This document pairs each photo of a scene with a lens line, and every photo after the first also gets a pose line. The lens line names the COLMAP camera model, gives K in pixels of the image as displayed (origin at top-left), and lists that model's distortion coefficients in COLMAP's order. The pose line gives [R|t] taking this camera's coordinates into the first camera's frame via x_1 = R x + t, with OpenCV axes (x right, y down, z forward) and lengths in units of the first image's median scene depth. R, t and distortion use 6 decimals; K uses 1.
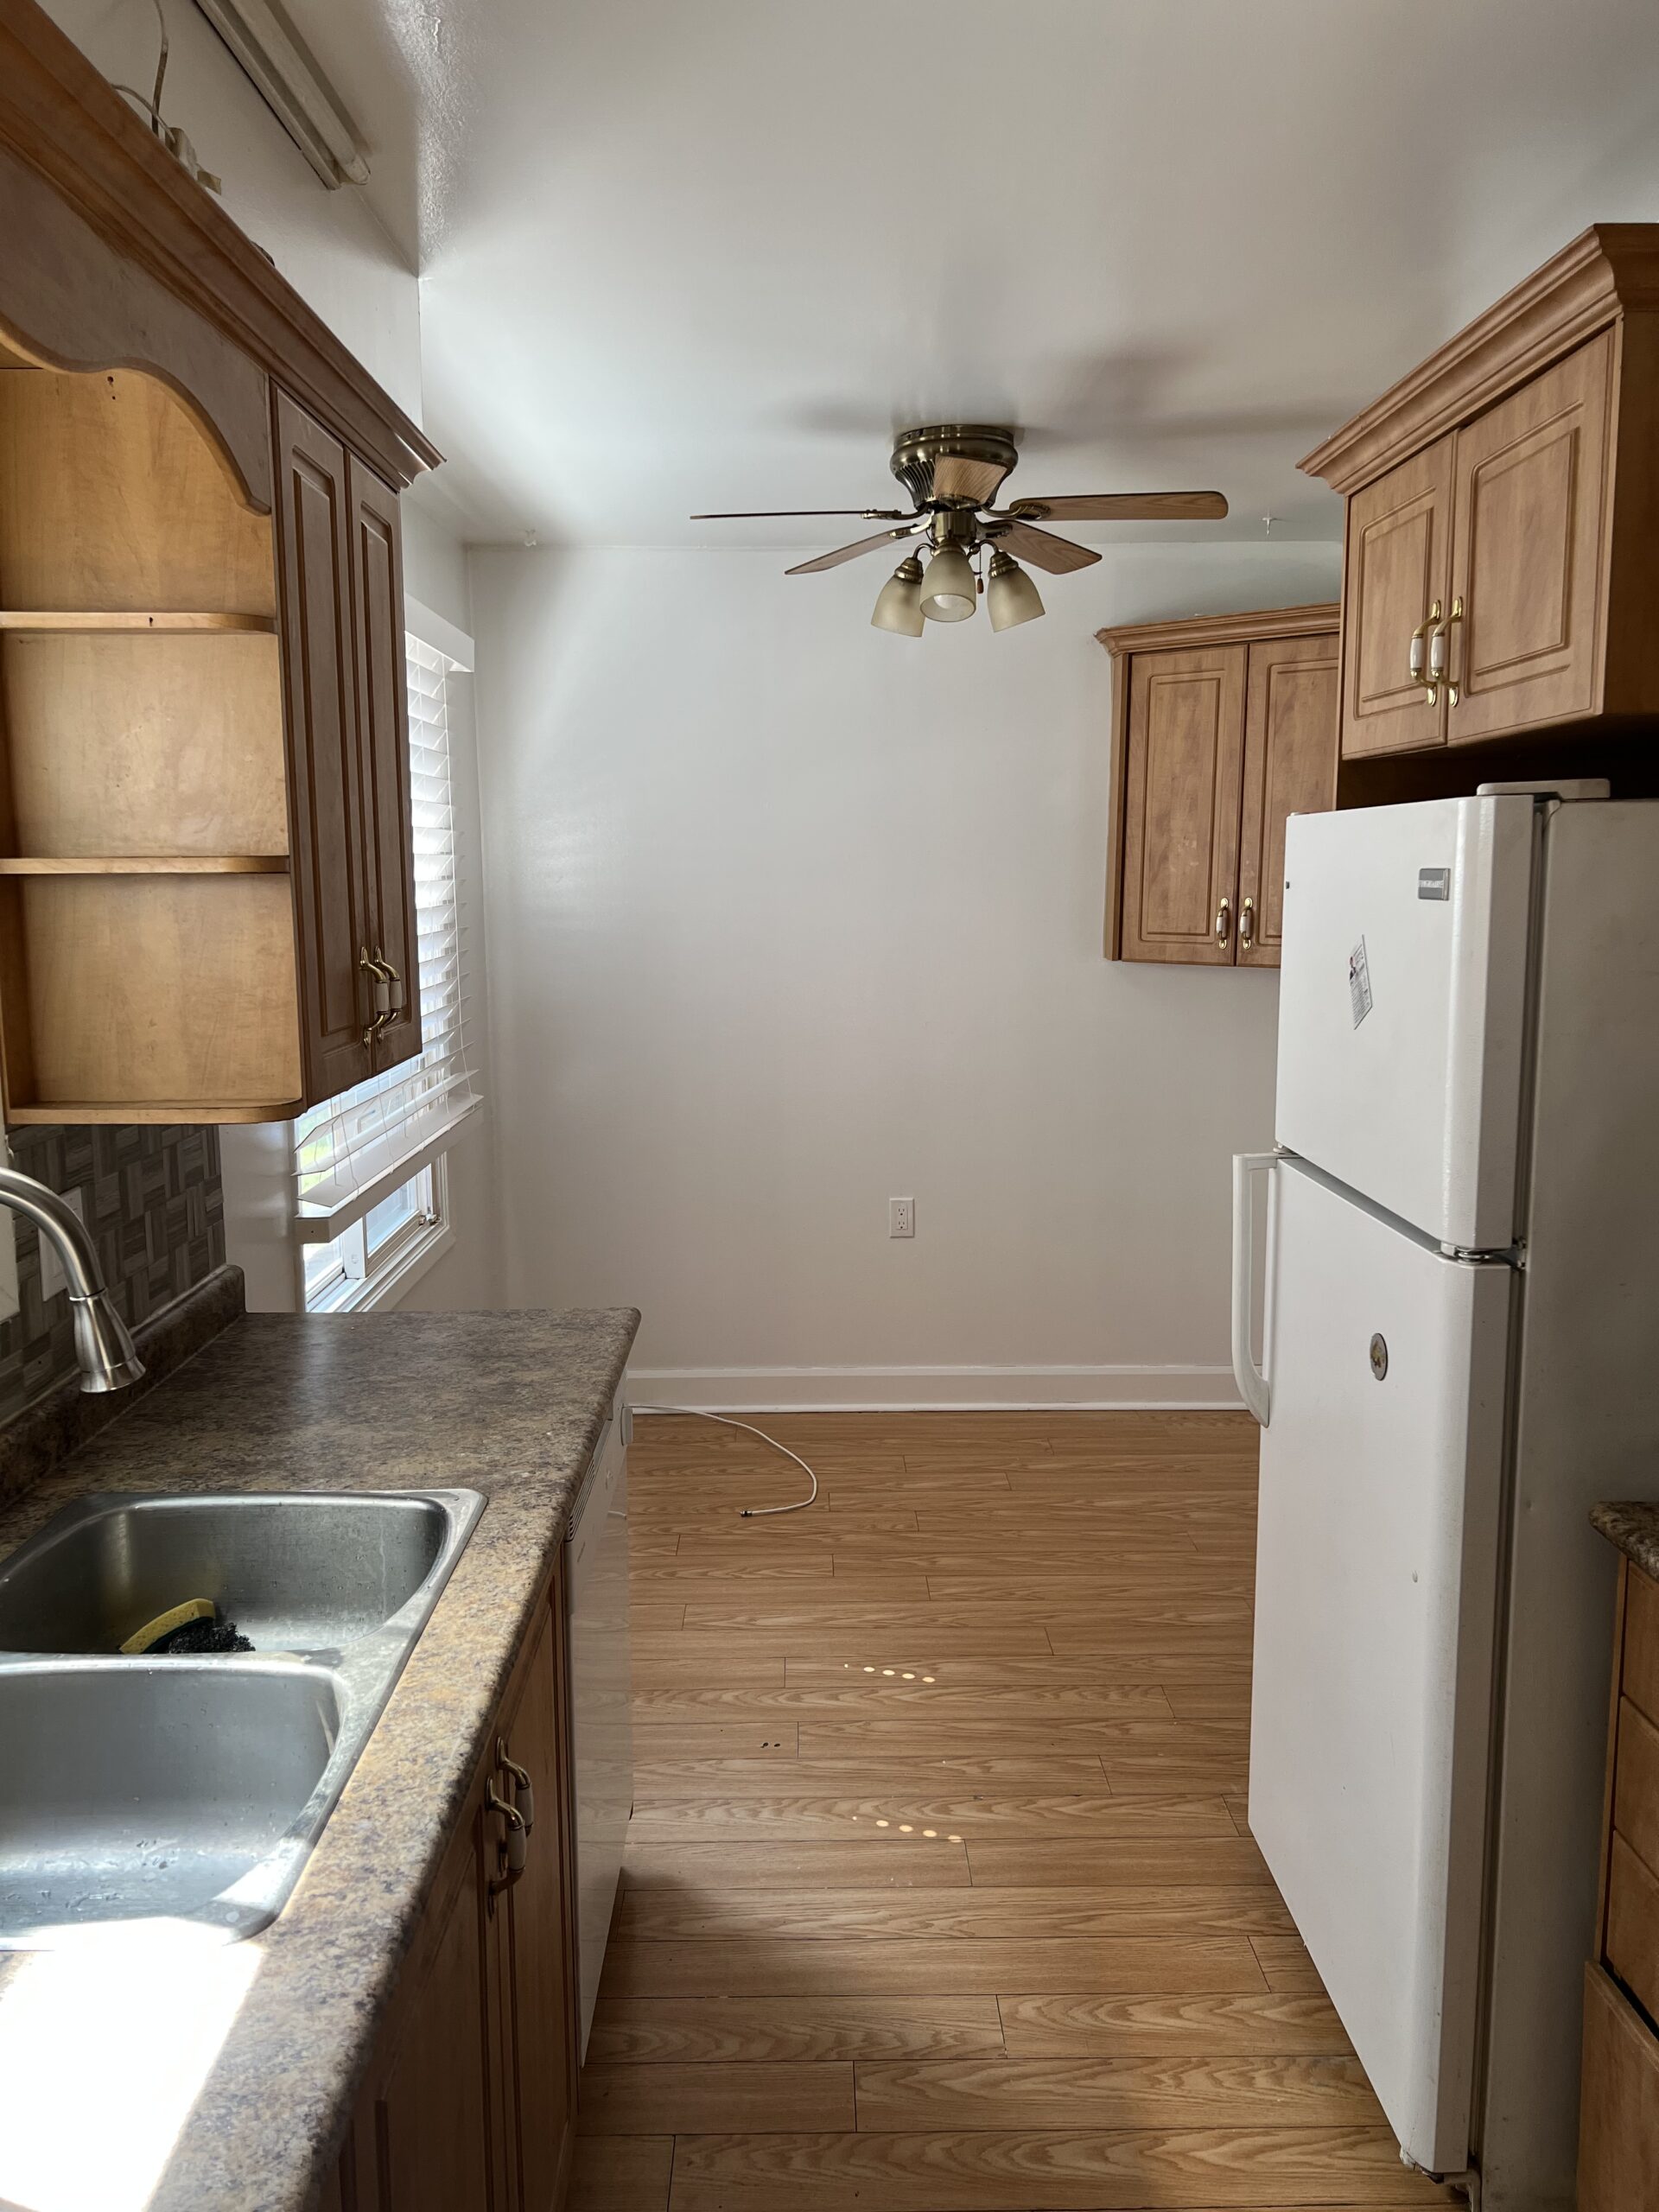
lens RADIAL K [[1654.4, 0, 821.4], [0, 1654.4, 1103.8], [0, 0, 1]] dist [0.002419, -0.015137]
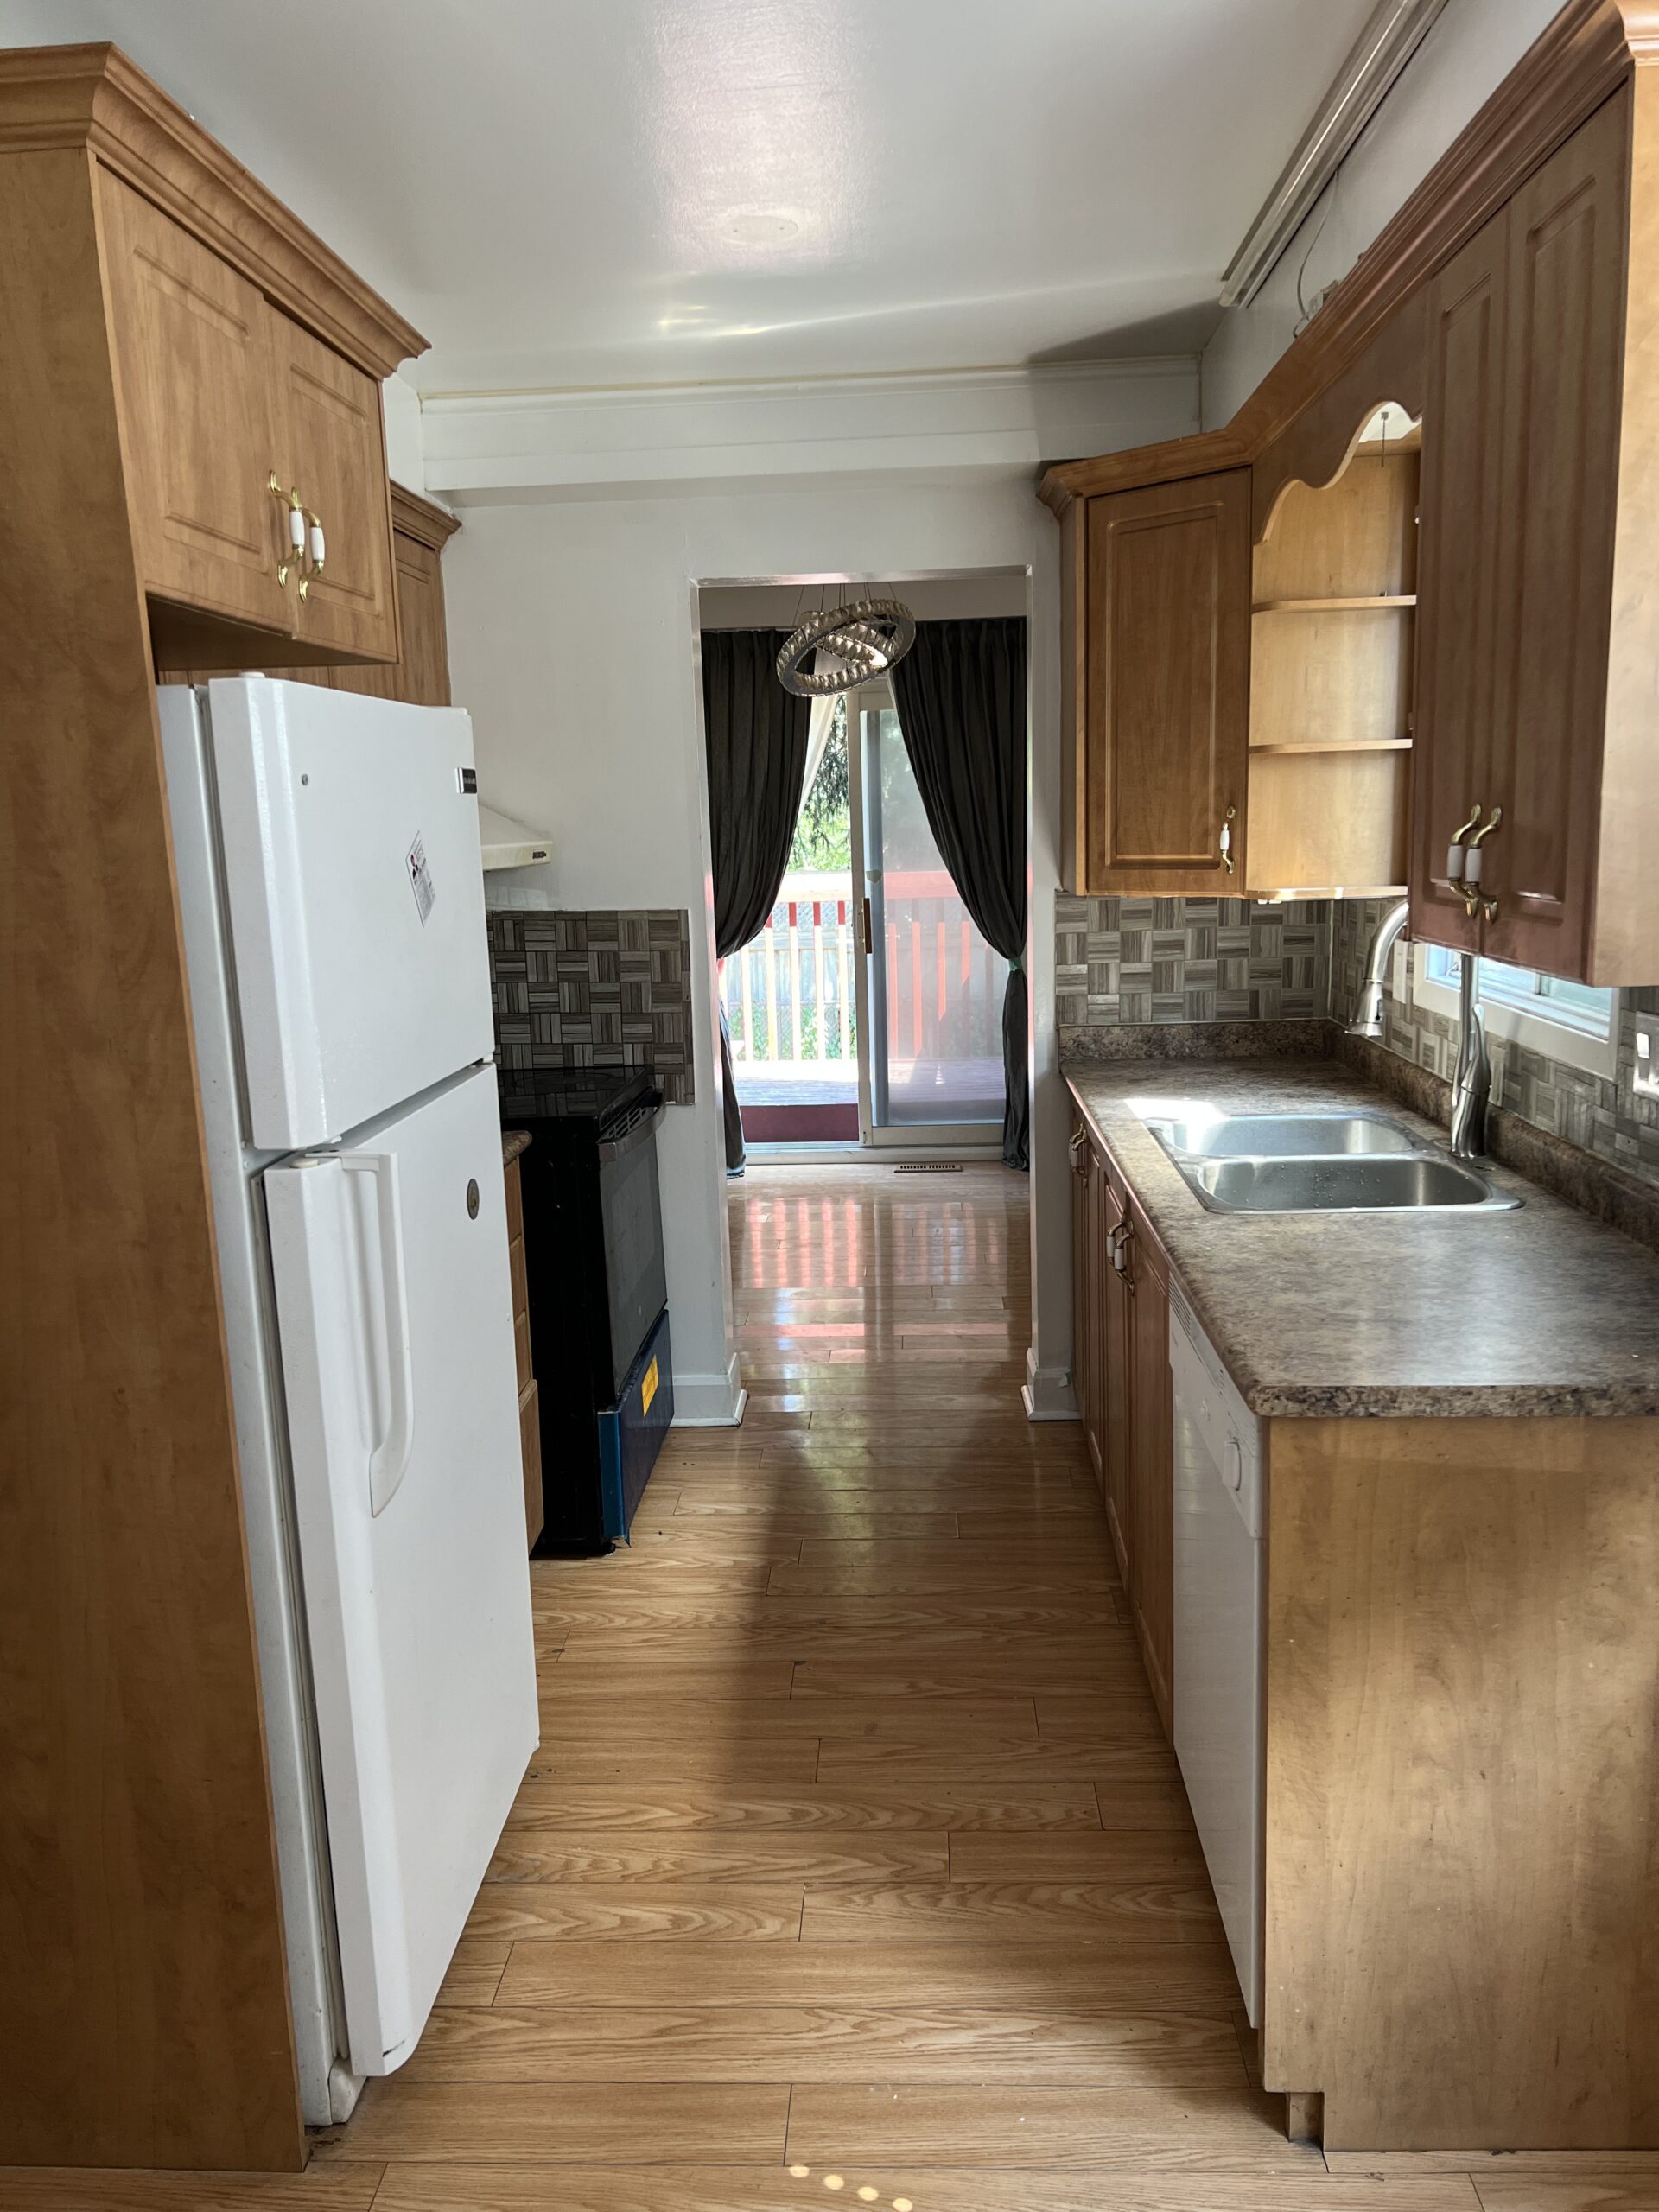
lens RADIAL K [[1654.4, 0, 824.7], [0, 1654.4, 1108.5], [0, 0, 1]] dist [0.002419, -0.015137]
pose [[-0.997219, 0.026597, 0.069616, 0.012122], [0.047250, 0.948036, 0.314634, -0.222473], [-0.057630, 0.317048, -0.946657, 1.794268]]
